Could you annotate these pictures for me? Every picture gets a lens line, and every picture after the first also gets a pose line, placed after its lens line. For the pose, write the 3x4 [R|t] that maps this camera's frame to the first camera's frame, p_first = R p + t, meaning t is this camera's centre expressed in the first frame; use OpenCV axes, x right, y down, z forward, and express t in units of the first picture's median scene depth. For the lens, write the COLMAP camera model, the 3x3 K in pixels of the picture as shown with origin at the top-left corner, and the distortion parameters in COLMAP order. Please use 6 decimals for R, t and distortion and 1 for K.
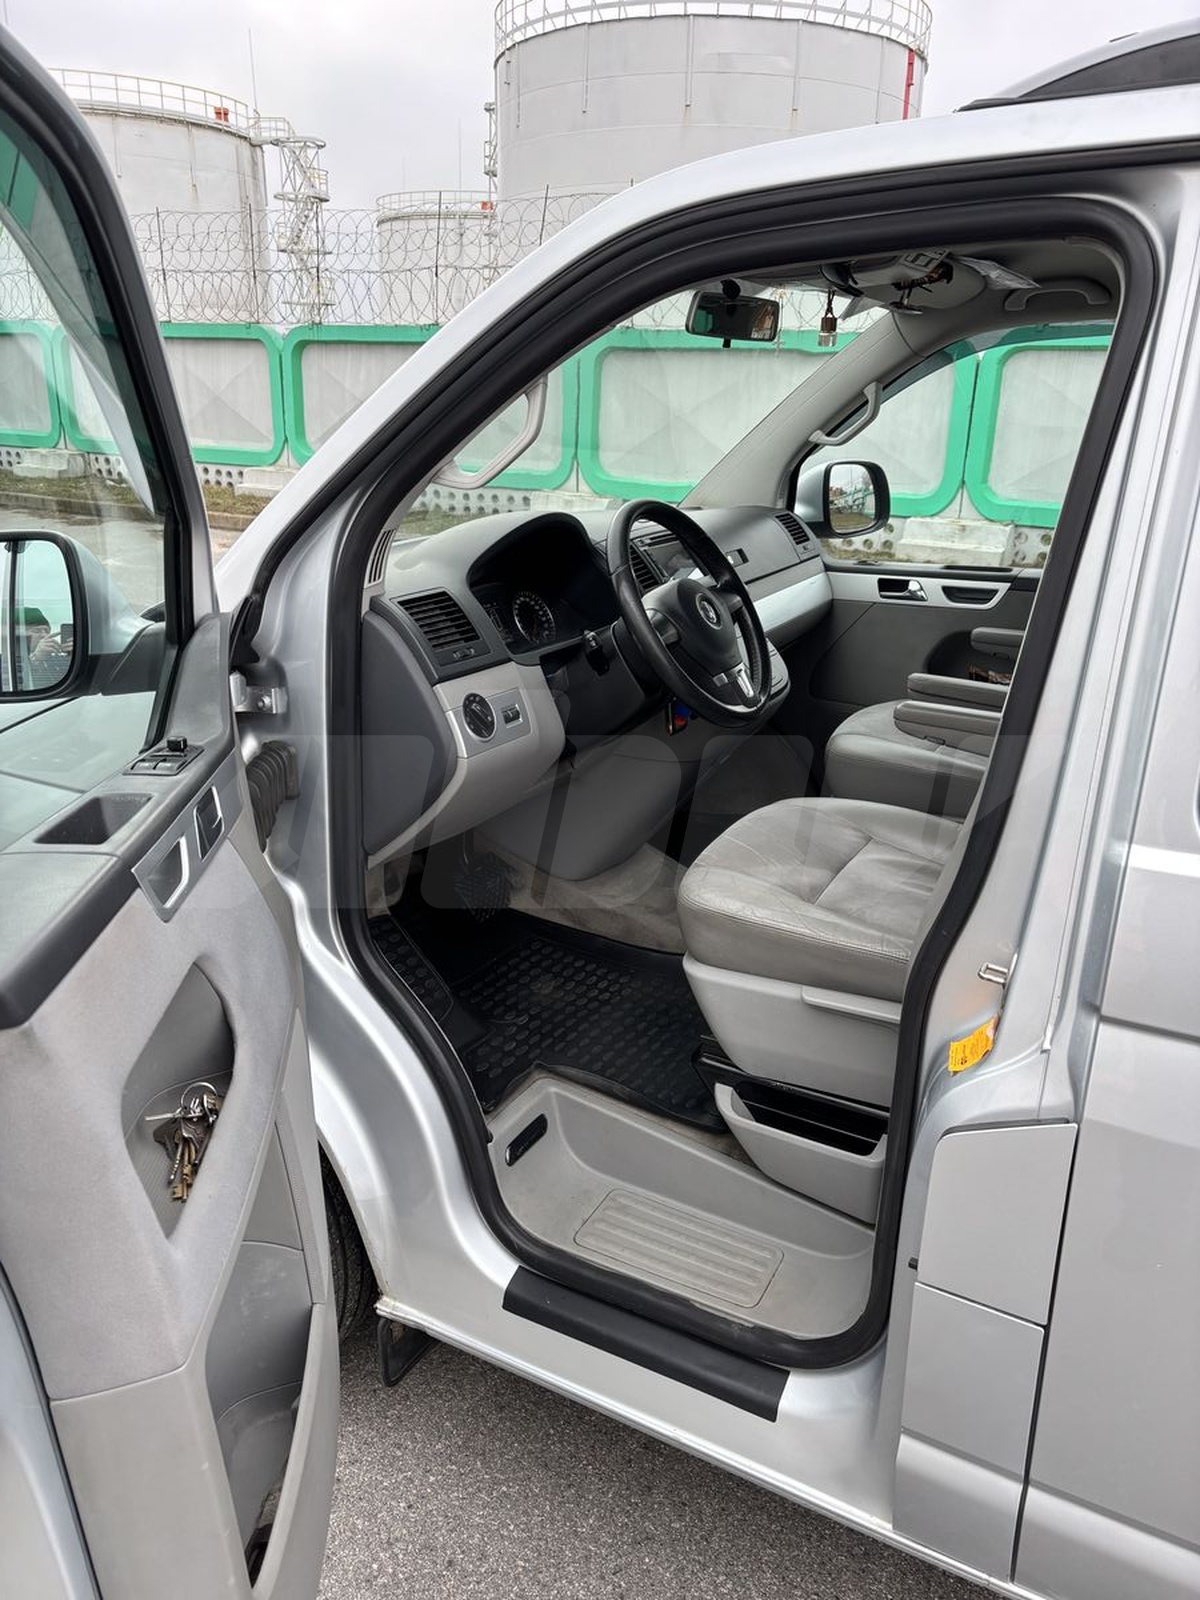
lens RADIAL K [[1179.9, 0, 595.1], [0, 1179.9, 809.5], [0, 0, 1]] dist [0.113240, -0.131915]
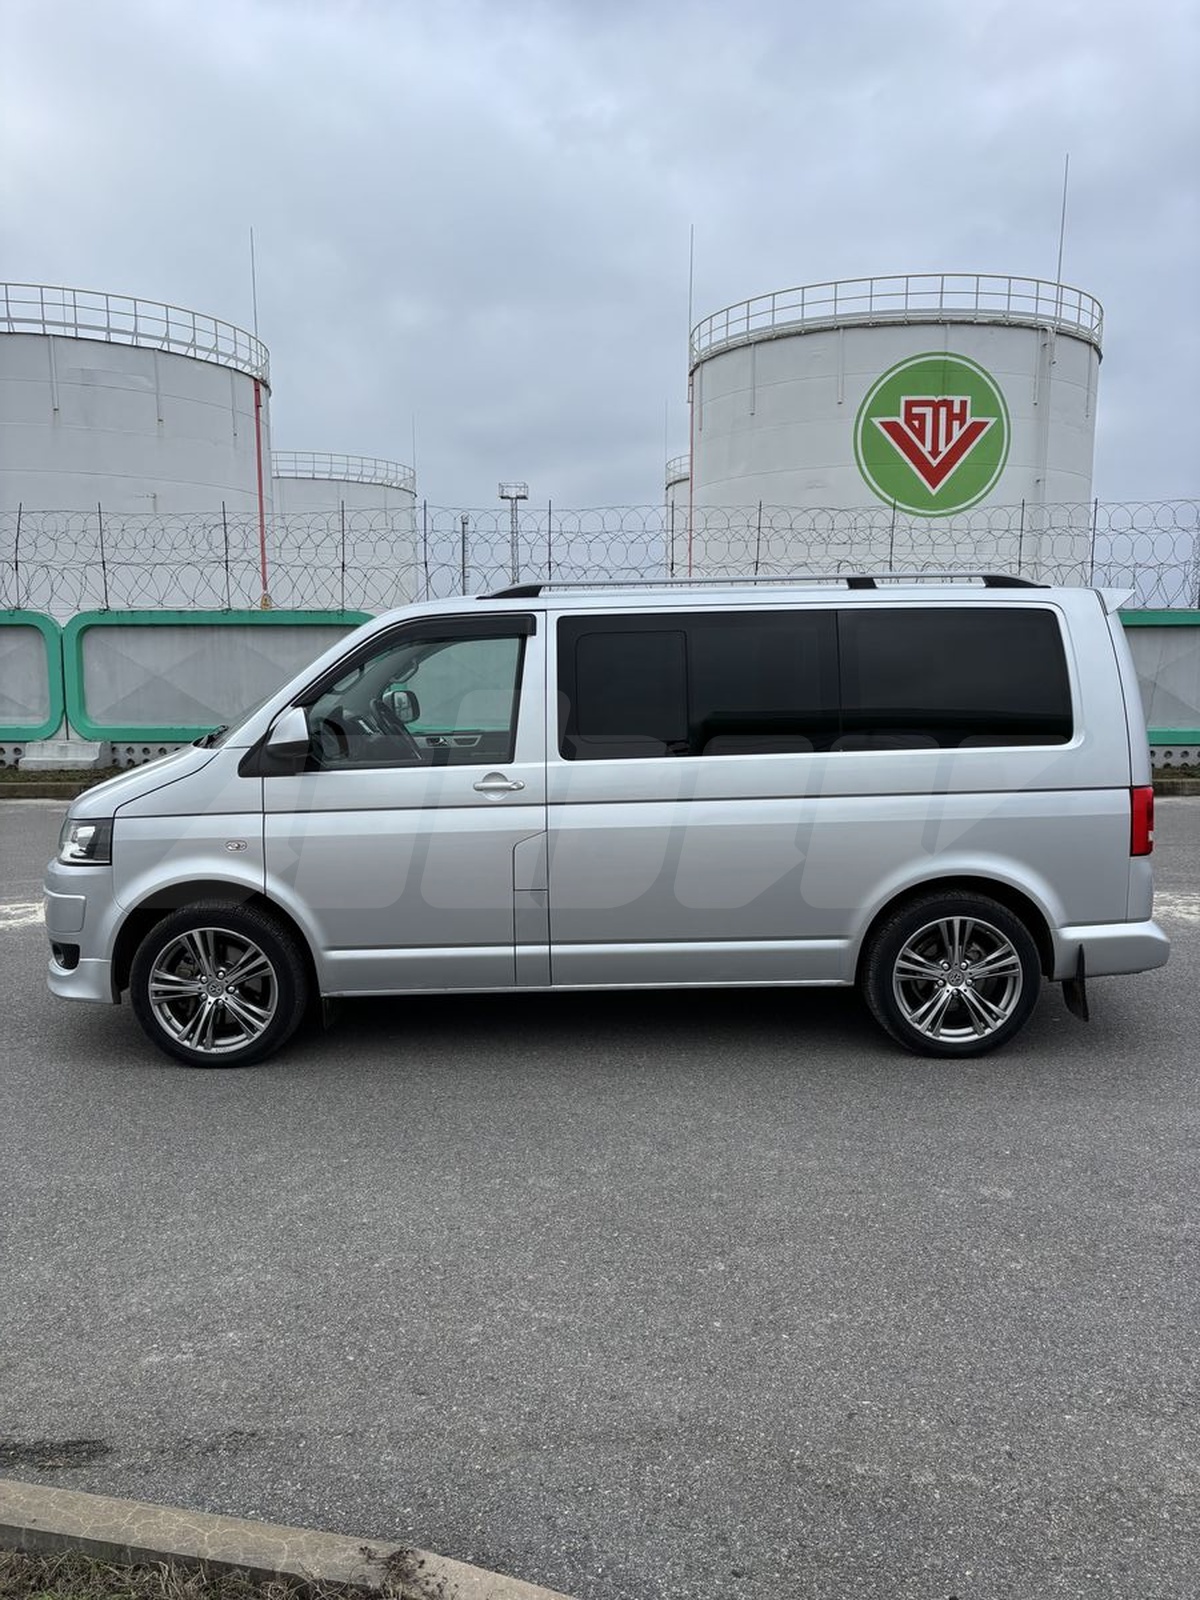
lens RADIAL K [[1179.9, 0, 595.1], [0, 1179.9, 809.5], [0, 0, 1]] dist [0.113240, -0.131915]
pose [[0.877263, -0.094727, 0.470570, -0.121314], [0.186946, 0.970354, -0.153179, 0.075356], [-0.442109, 0.222349, 0.868965, -0.234332]]
